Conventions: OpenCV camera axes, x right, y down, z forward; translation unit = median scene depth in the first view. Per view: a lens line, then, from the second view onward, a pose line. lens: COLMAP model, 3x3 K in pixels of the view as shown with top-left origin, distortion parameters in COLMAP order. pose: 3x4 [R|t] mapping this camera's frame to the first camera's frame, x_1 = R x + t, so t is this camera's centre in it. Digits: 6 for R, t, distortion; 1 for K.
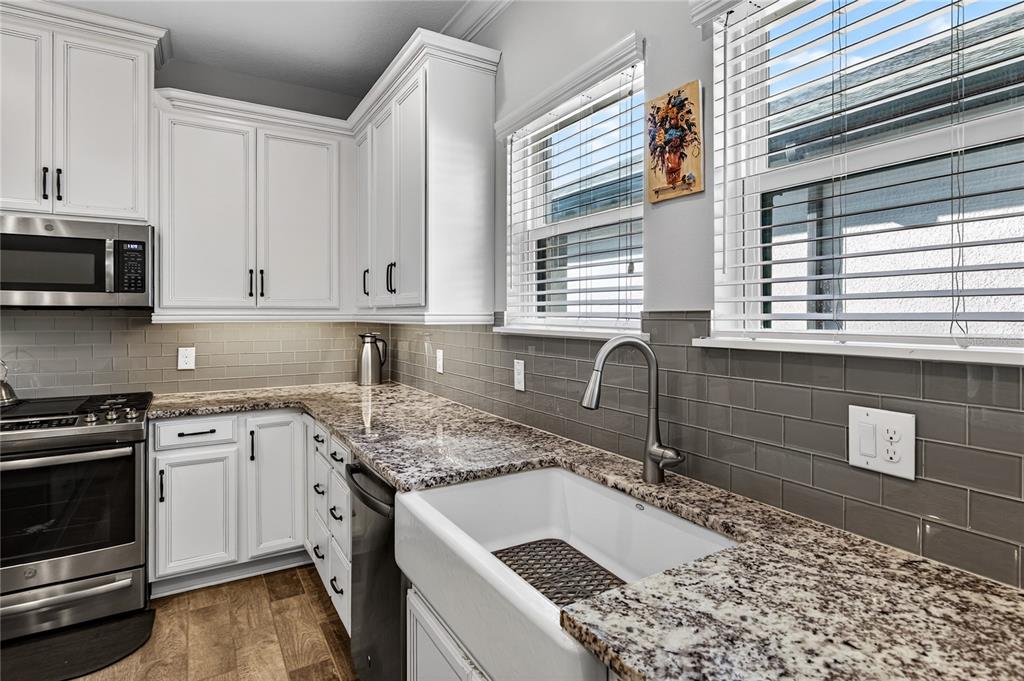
lens RADIAL K [[523.7, 0, 512.2], [0, 523.7, 320.5], [0, 0, 1]] dist [-0.000176, -0.002311]
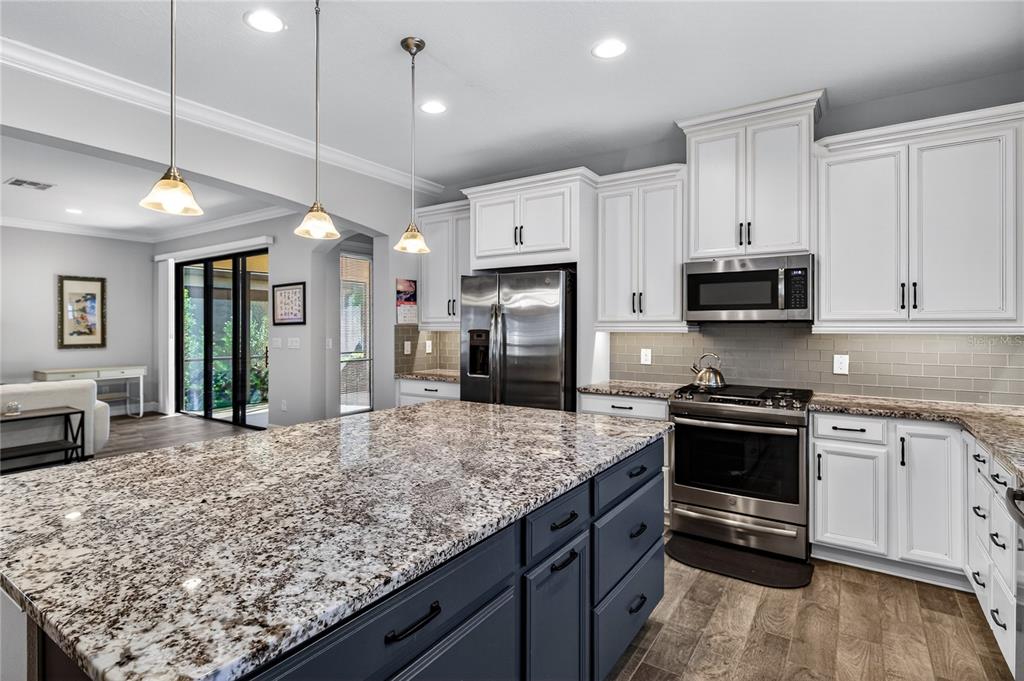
lens RADIAL K [[523.7, 0, 512.2], [0, 523.7, 320.5], [0, 0, 1]] dist [-0.000176, -0.002311]
pose [[0.426855, -0.011174, -0.904251, 0.124199], [-0.009710, 0.999809, -0.016939, 0.002269], [0.904268, 0.016010, 0.426665, -0.163331]]
